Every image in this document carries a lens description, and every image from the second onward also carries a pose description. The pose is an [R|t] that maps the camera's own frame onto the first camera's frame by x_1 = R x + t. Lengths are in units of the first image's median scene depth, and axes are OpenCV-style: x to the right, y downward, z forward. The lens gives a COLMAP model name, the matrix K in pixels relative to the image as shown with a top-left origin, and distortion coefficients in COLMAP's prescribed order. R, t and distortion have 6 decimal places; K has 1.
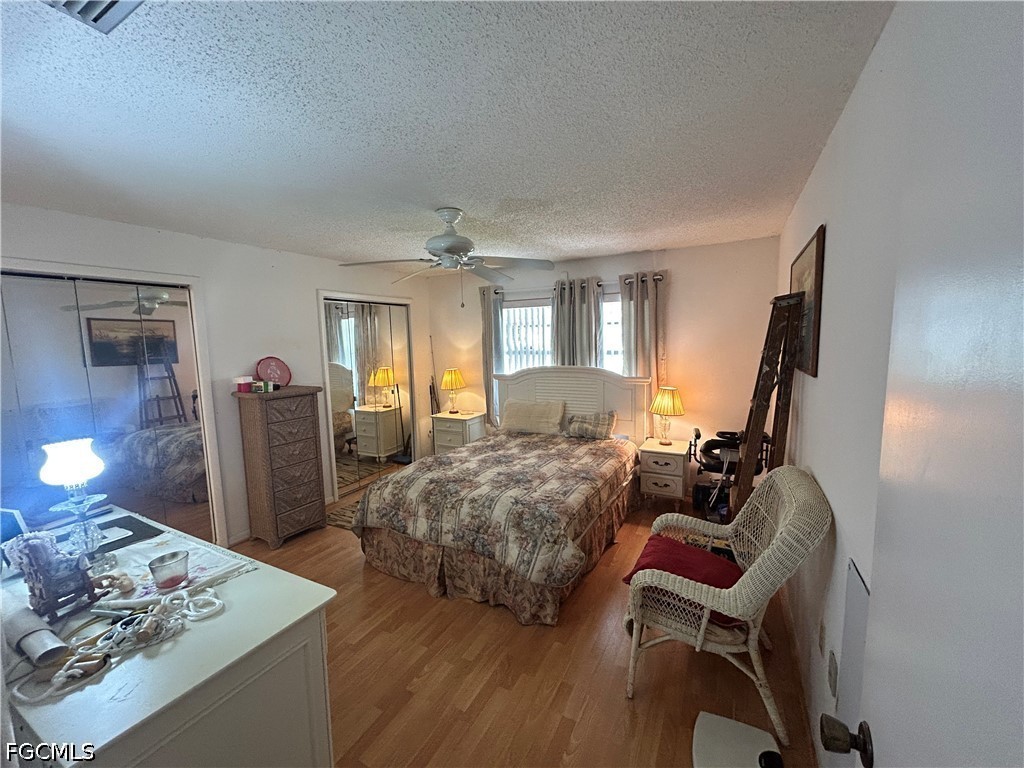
lens RADIAL K [[411.4, 0, 512.0], [0, 411.4, 384.0], [0, 0, 1]] dist [0.000804, 0.000030]
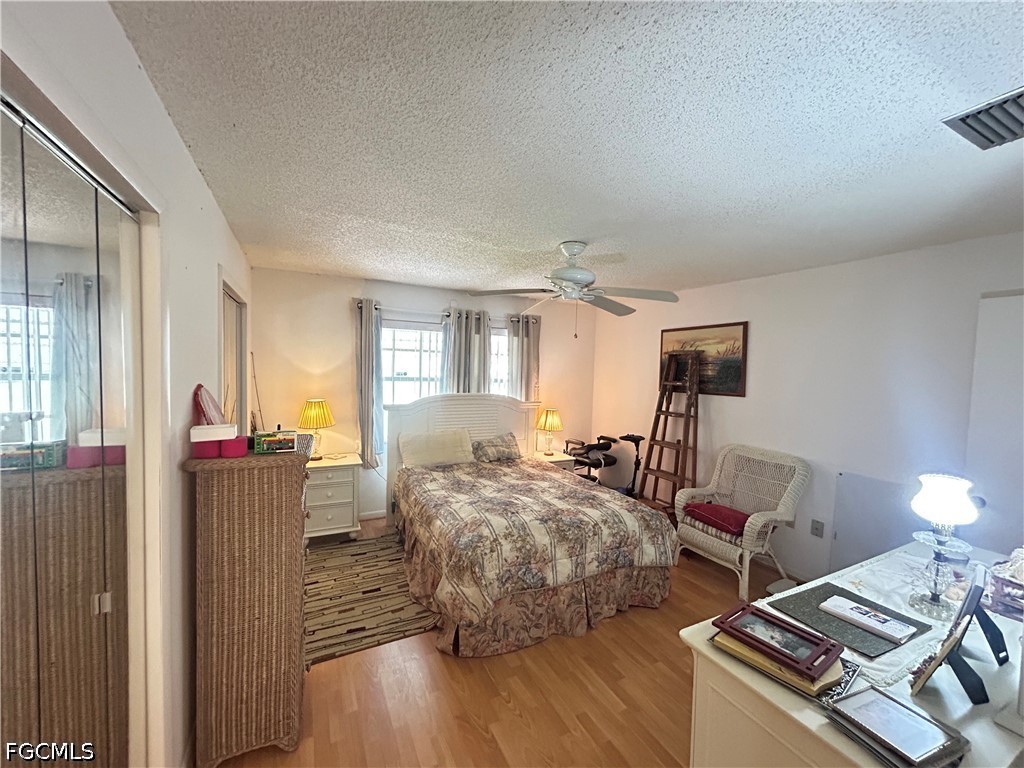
lens RADIAL K [[411.4, 0, 512.0], [0, 411.4, 384.0], [0, 0, 1]] dist [0.000804, 0.000030]
pose [[0.575845, 0.000553, 0.817559, -0.747251], [0.047913, 0.998258, -0.034423, -0.030843], [-0.816154, 0.058994, 0.574815, 0.383340]]
